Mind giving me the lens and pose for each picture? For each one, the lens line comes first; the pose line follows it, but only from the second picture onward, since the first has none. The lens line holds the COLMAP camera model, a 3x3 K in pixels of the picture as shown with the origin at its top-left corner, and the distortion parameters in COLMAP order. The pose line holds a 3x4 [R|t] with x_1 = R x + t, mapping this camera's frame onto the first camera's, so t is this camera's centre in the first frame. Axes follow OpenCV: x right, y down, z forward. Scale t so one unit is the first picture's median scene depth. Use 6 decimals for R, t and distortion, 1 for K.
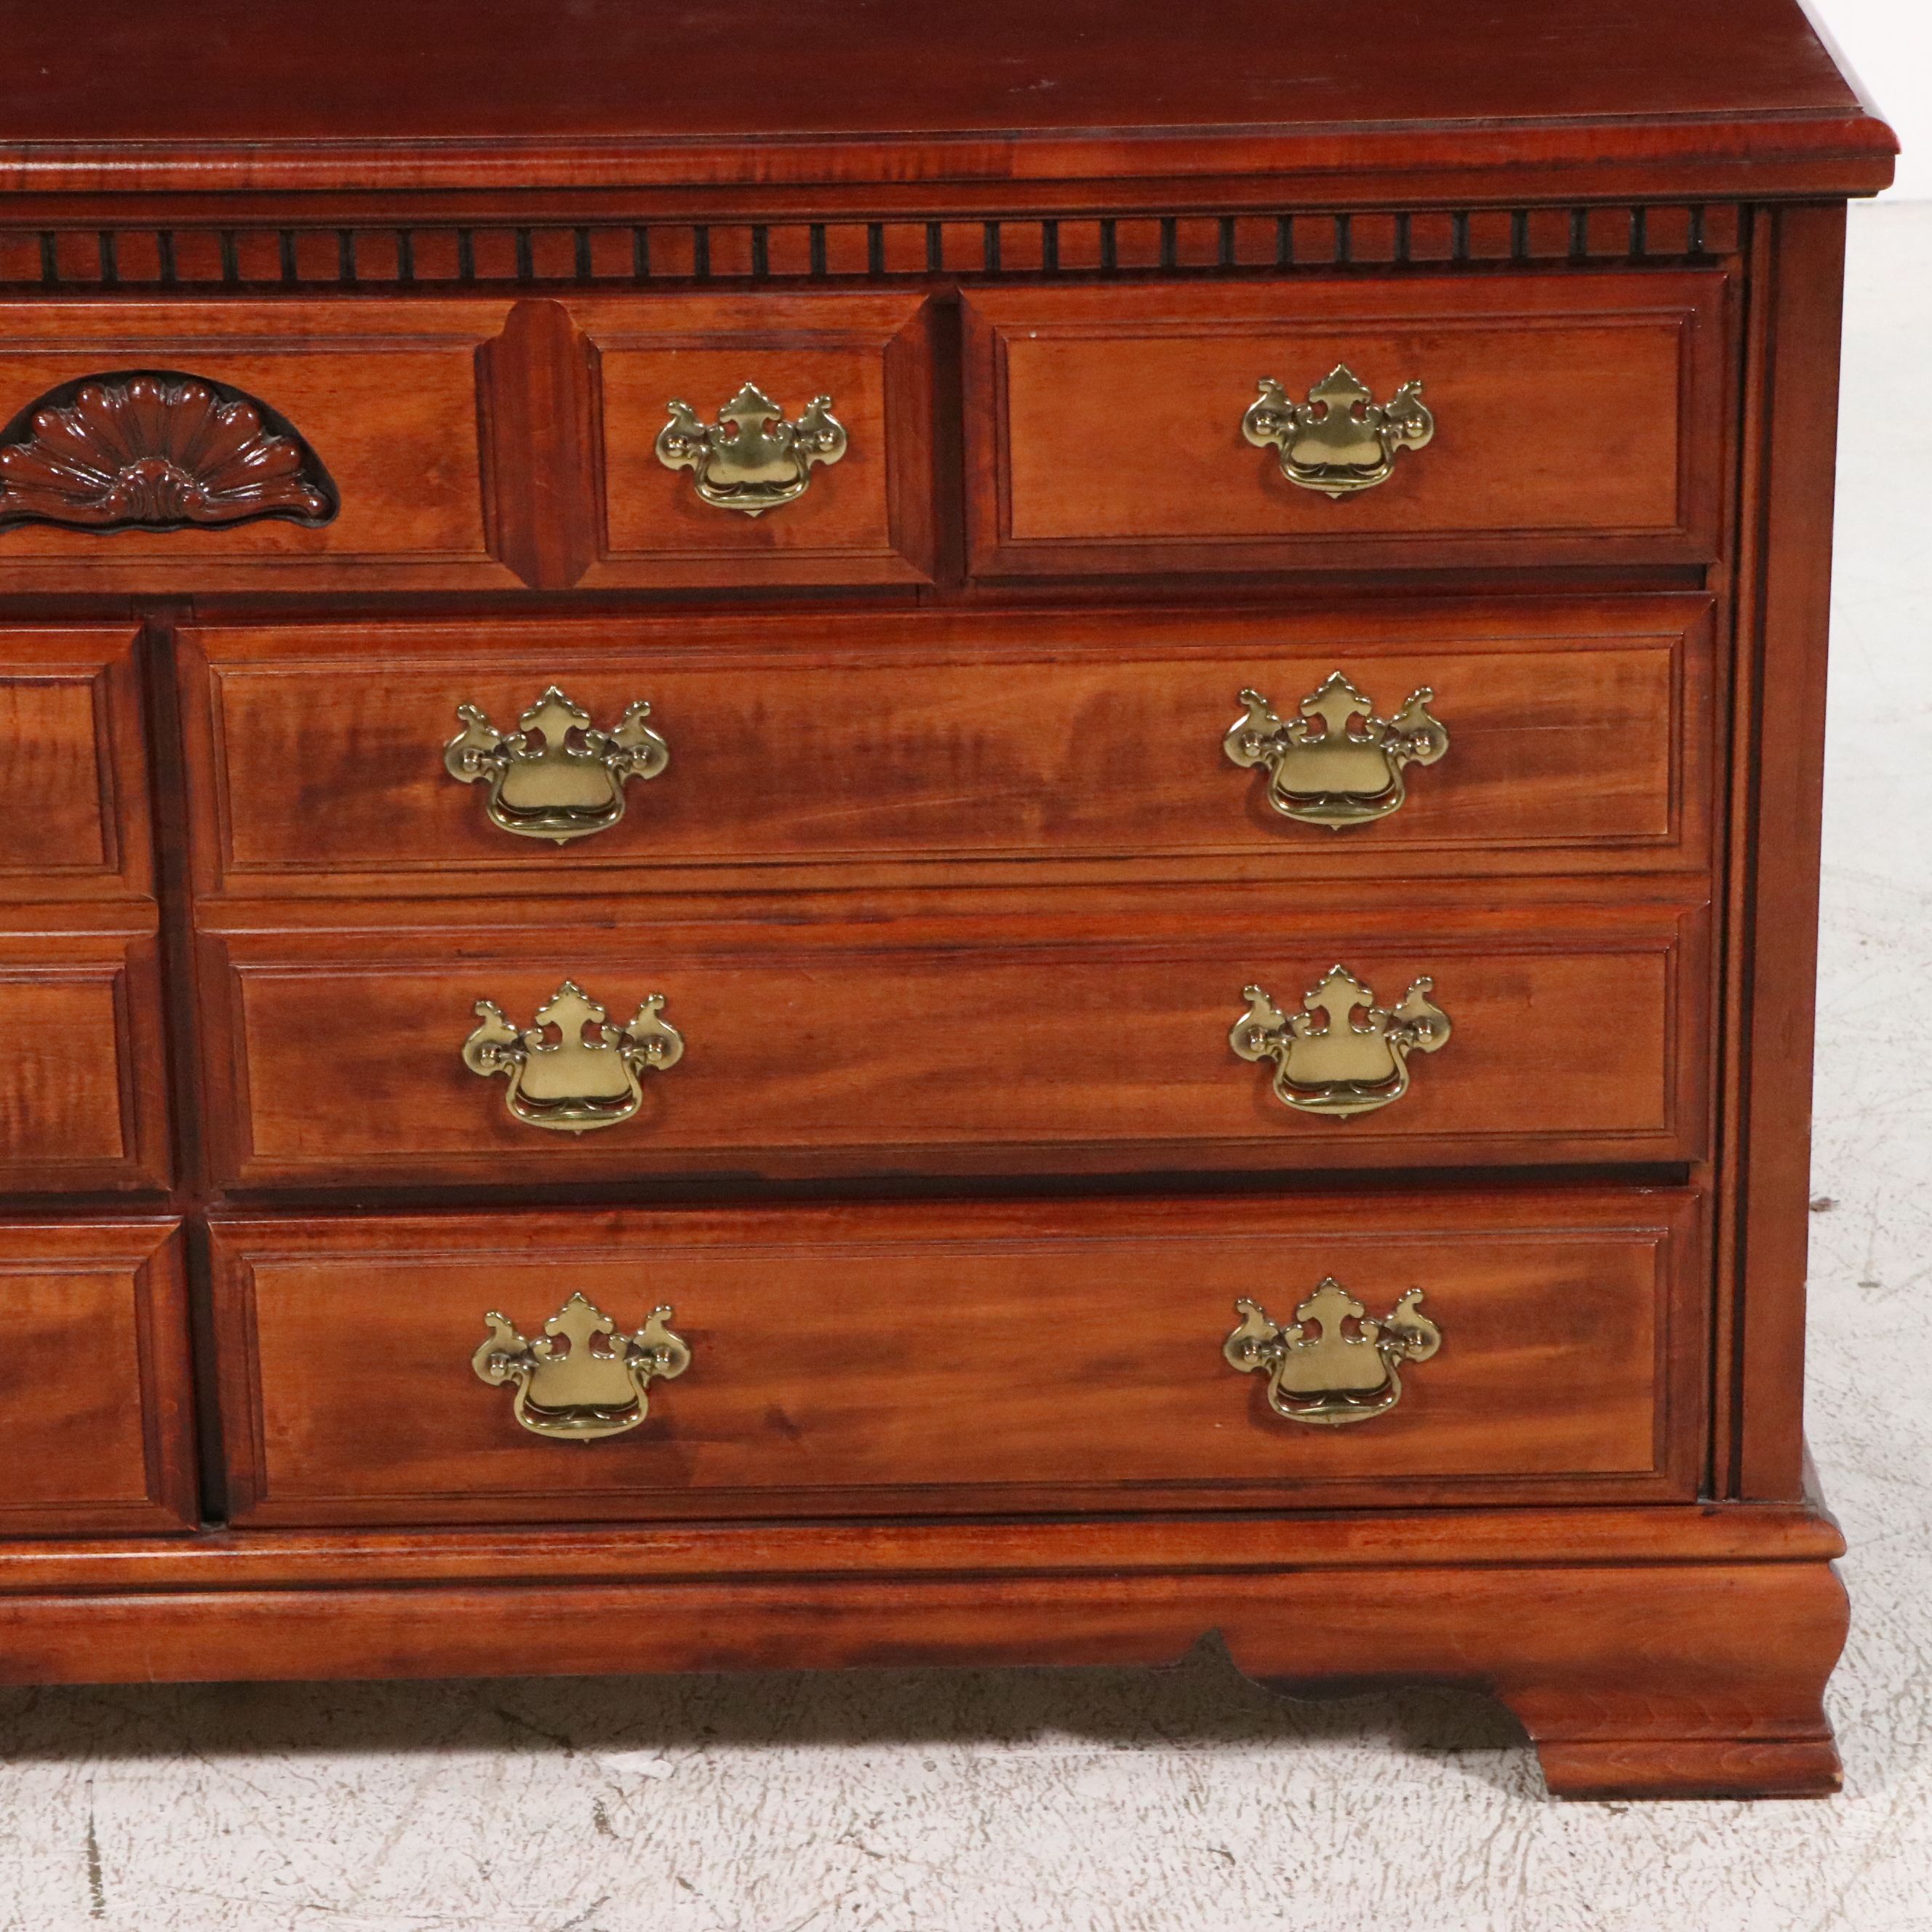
lens RADIAL K [[5969.8, 0, 947.8], [0, 5969.8, 1075.7], [0, 0, 1]] dist [0.244272, 0.000000]
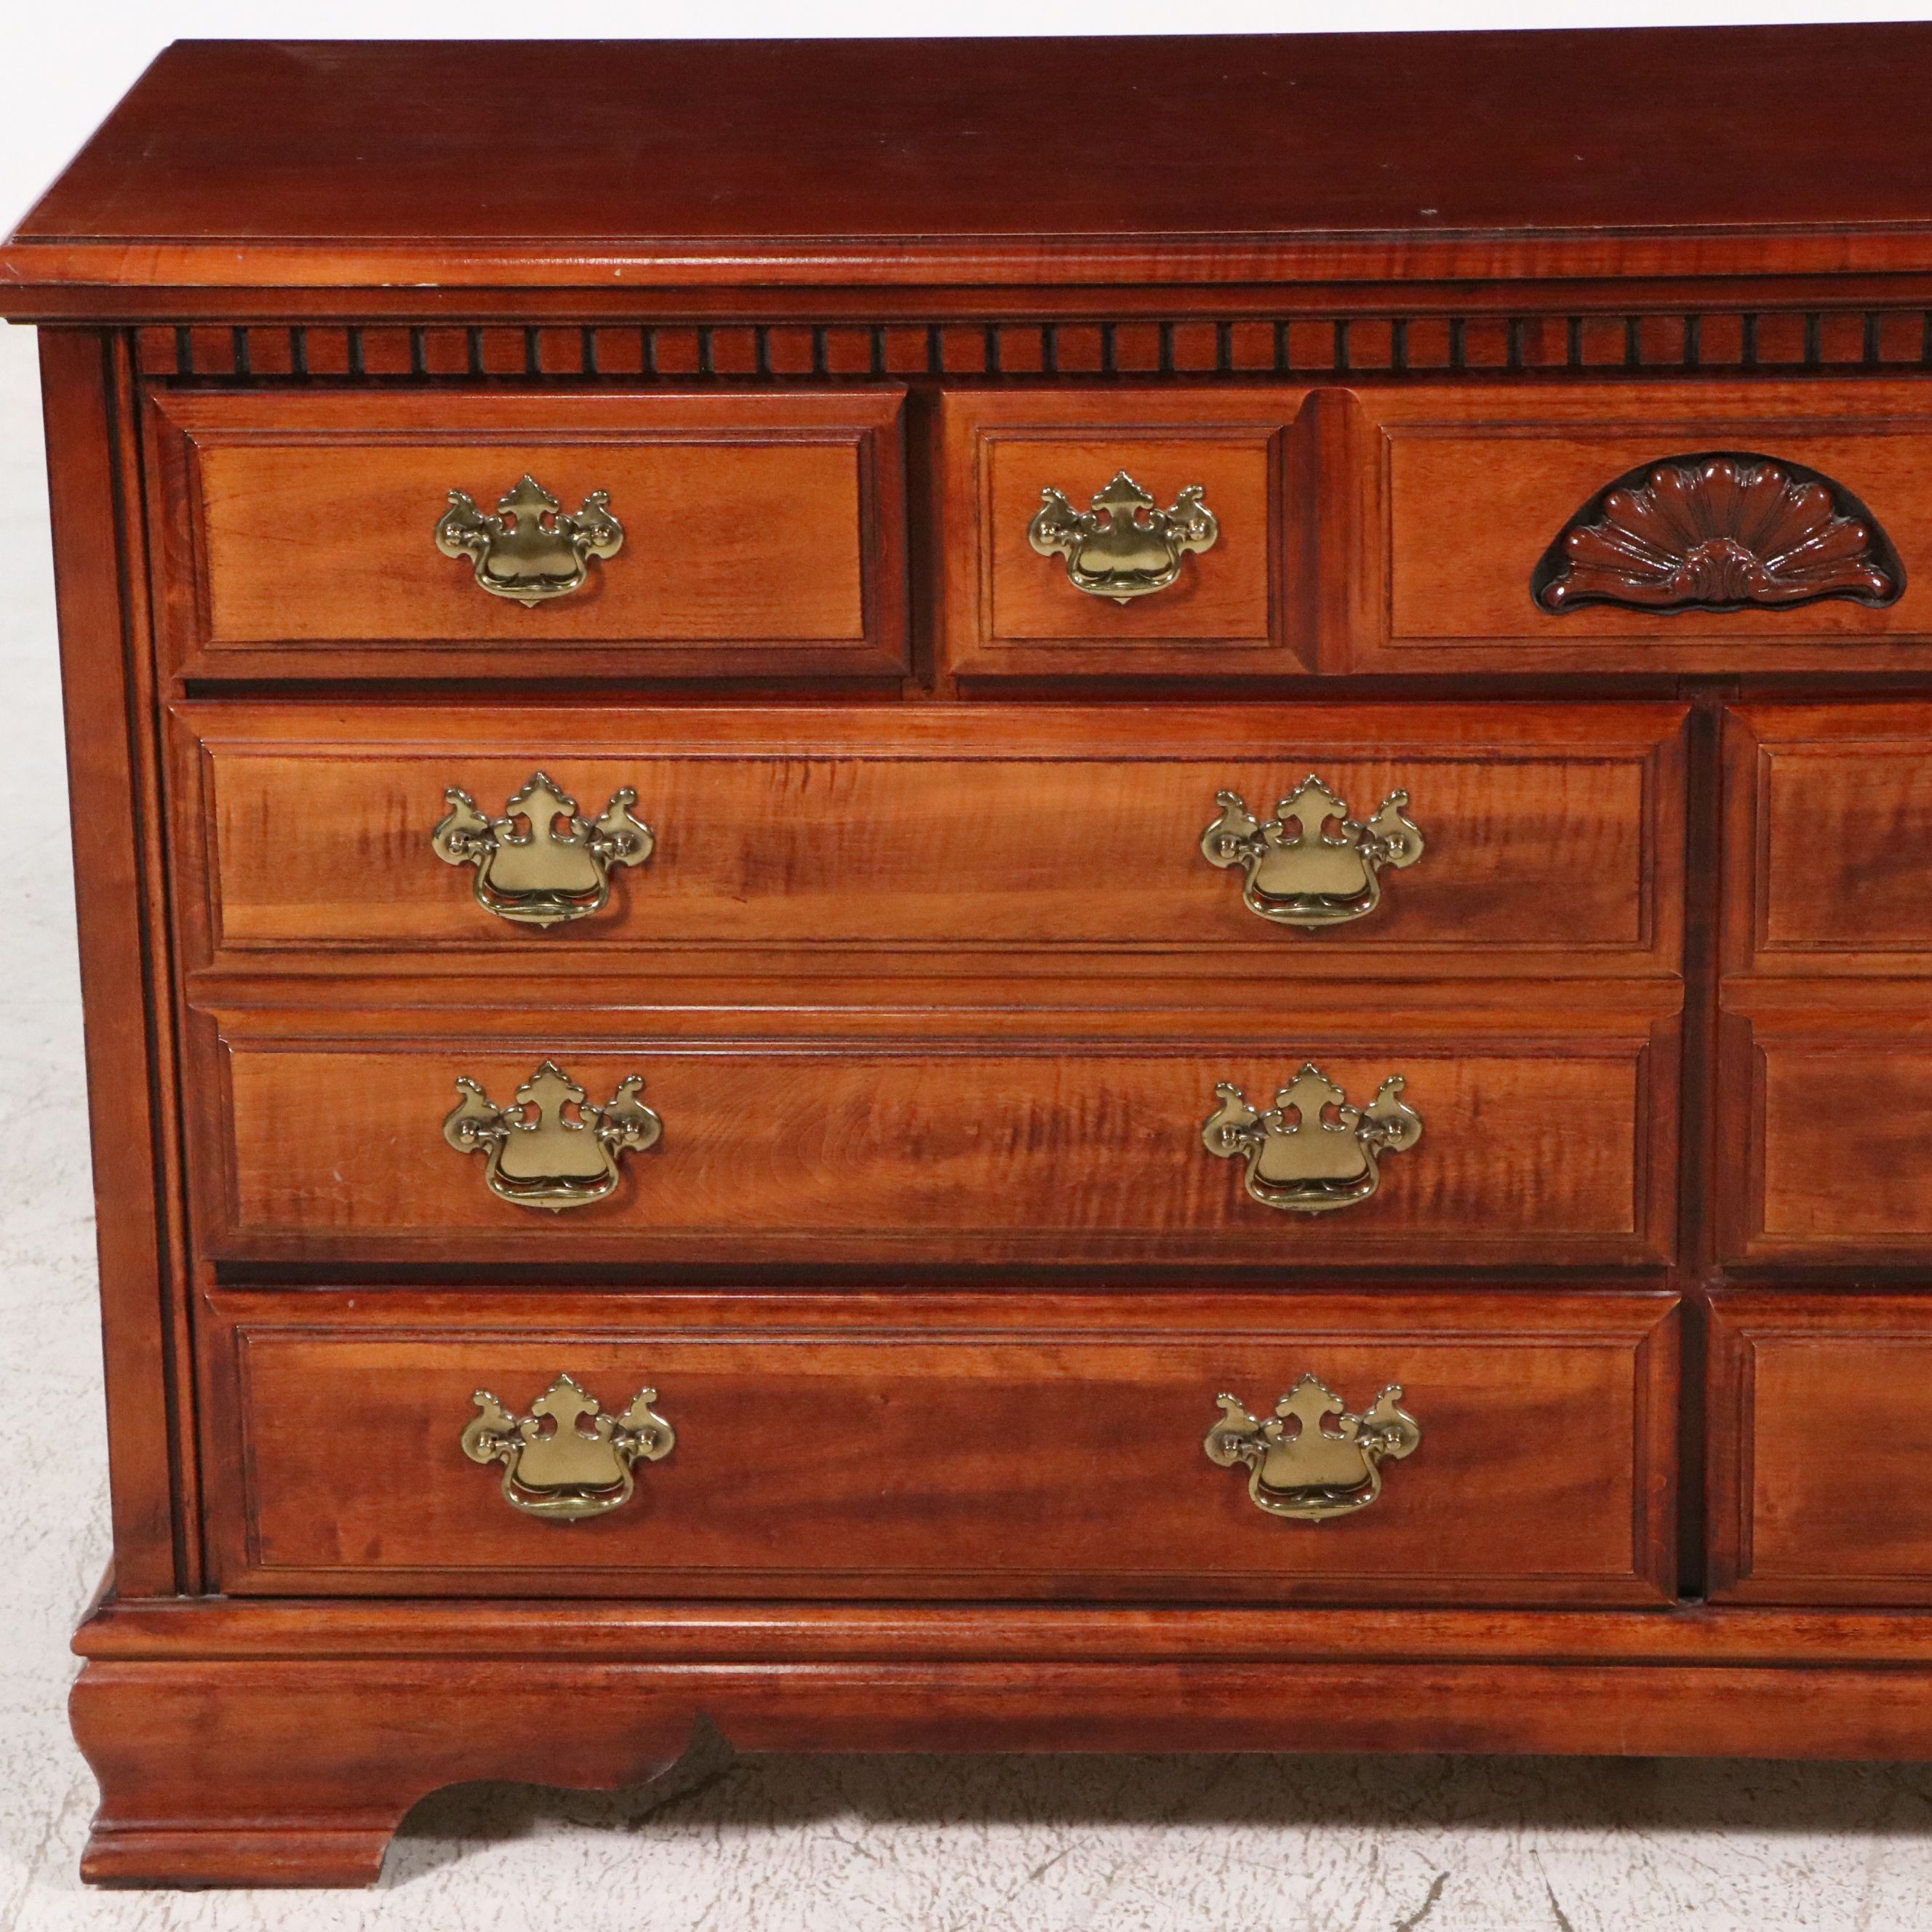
lens RADIAL K [[5969.8, 0, 1004.8], [0, 5969.8, 1085.5], [0, 0, 1]] dist [0.244272, 0.000000]
pose [[0.998238, 0.015919, -0.057167, -0.186926], [-0.016648, 0.999786, -0.012309, 0.003119], [0.056959, 0.013240, 0.998289, -0.009970]]
